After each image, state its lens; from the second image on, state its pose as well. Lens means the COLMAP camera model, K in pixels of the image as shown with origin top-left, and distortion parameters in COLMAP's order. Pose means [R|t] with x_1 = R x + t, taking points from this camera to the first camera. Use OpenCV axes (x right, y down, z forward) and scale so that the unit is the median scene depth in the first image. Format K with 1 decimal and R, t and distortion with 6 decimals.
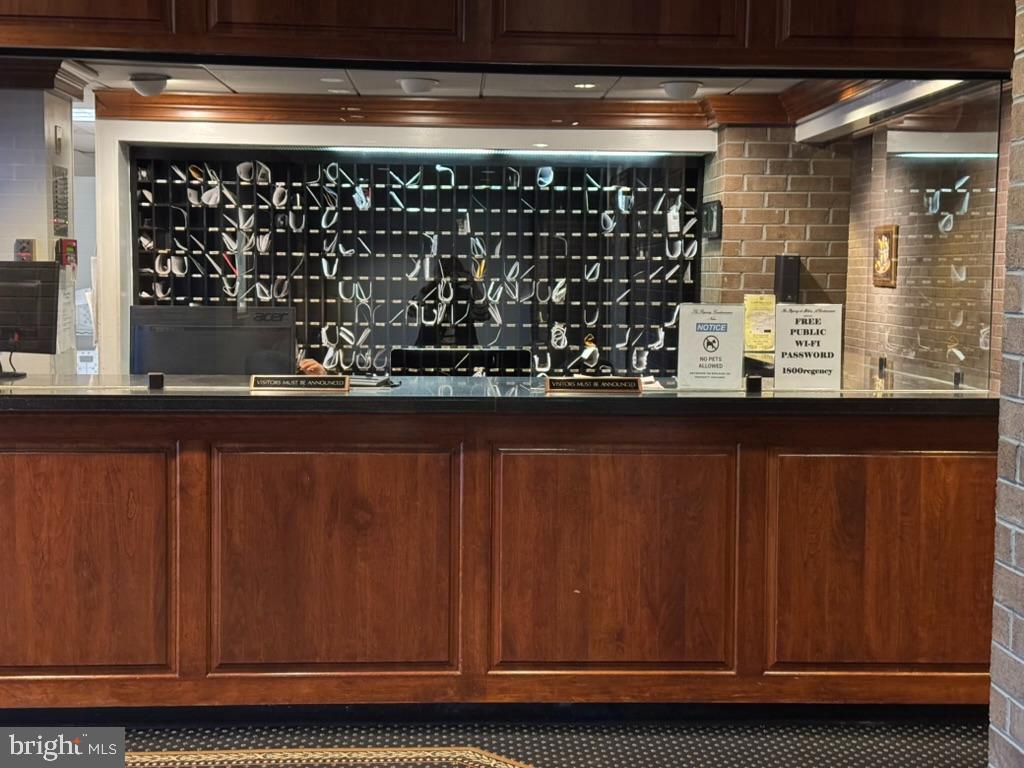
lens RADIAL K [[1432.5, 0, 515.1], [0, 1432.5, 382.6], [0, 0, 1]] dist [0.109135, 0.000000]
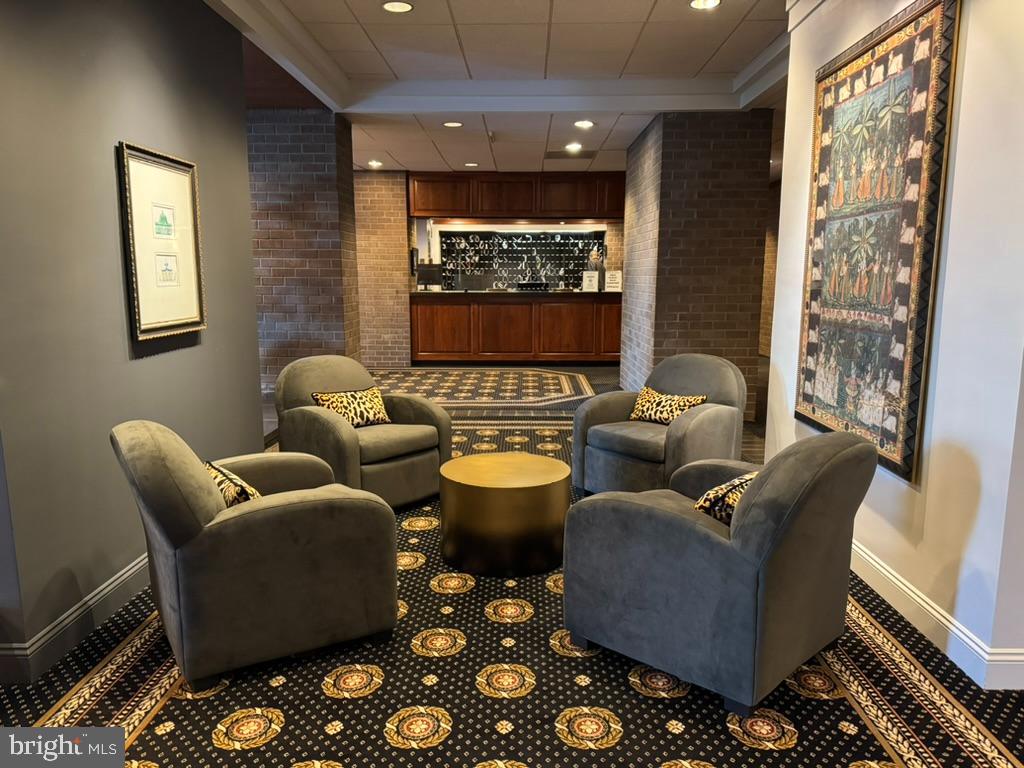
lens RADIAL K [[719.7, 0, 507.4], [0, 719.7, 393.4], [0, 0, 1]] dist [0.065023, 0.000113]
pose [[0.997256, 0.001760, -0.074006, 0.029703], [0.004782, 0.996098, 0.088129, 0.075234], [0.073872, -0.088241, 0.993356, -0.770079]]
